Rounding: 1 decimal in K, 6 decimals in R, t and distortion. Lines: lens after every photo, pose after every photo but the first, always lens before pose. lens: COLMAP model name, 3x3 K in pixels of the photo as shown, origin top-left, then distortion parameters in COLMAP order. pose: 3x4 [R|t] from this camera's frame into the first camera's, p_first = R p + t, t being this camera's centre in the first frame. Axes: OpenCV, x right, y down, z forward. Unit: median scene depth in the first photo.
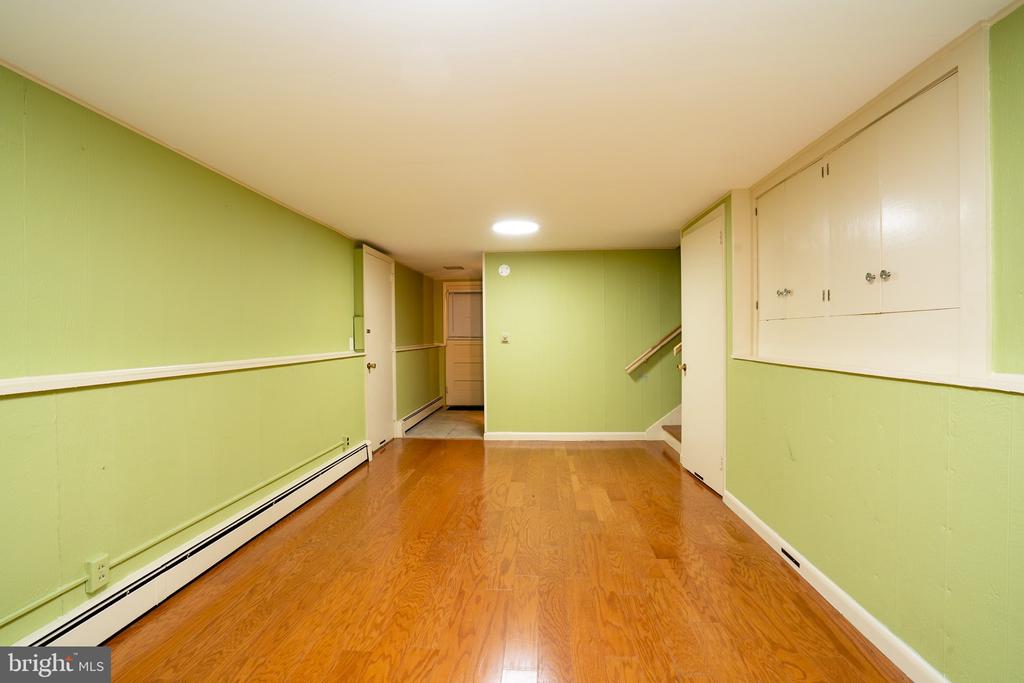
lens RADIAL K [[476.9, 0, 509.8], [0, 476.9, 340.1], [0, 0, 1]] dist [-0.005882, -0.000308]
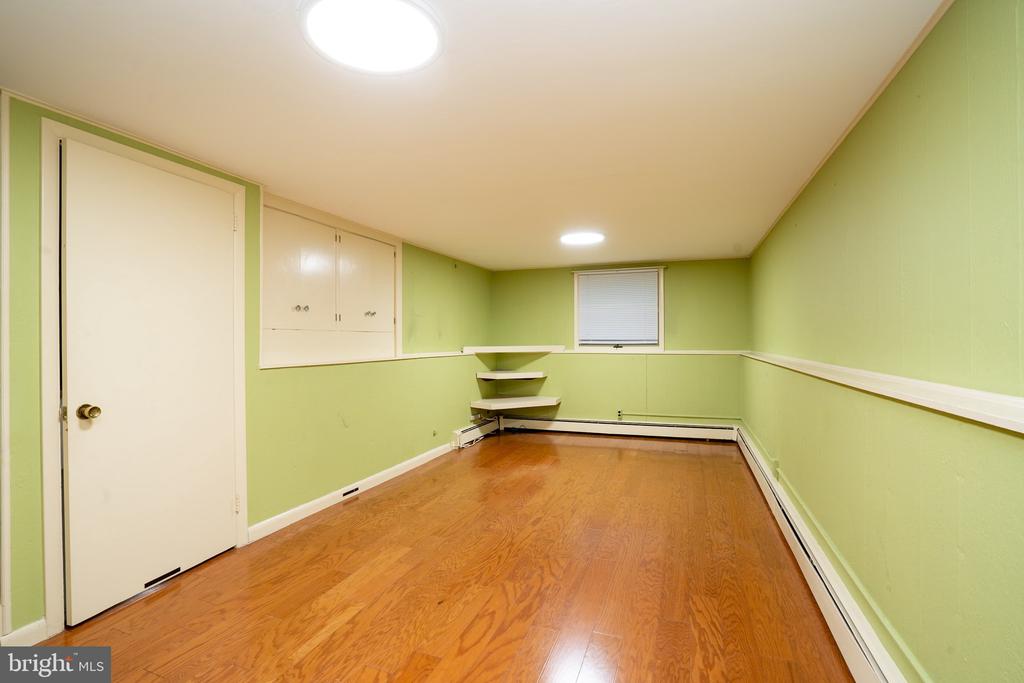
lens RADIAL K [[476.9, 0, 509.1], [0, 476.9, 340.0], [0, 0, 1]] dist [-0.005882, -0.000308]
pose [[-0.958938, 0.014755, 0.283233, -0.270533], [0.016986, 0.999841, 0.005423, -0.015598], [-0.283108, 0.010011, -0.959036, 1.972679]]
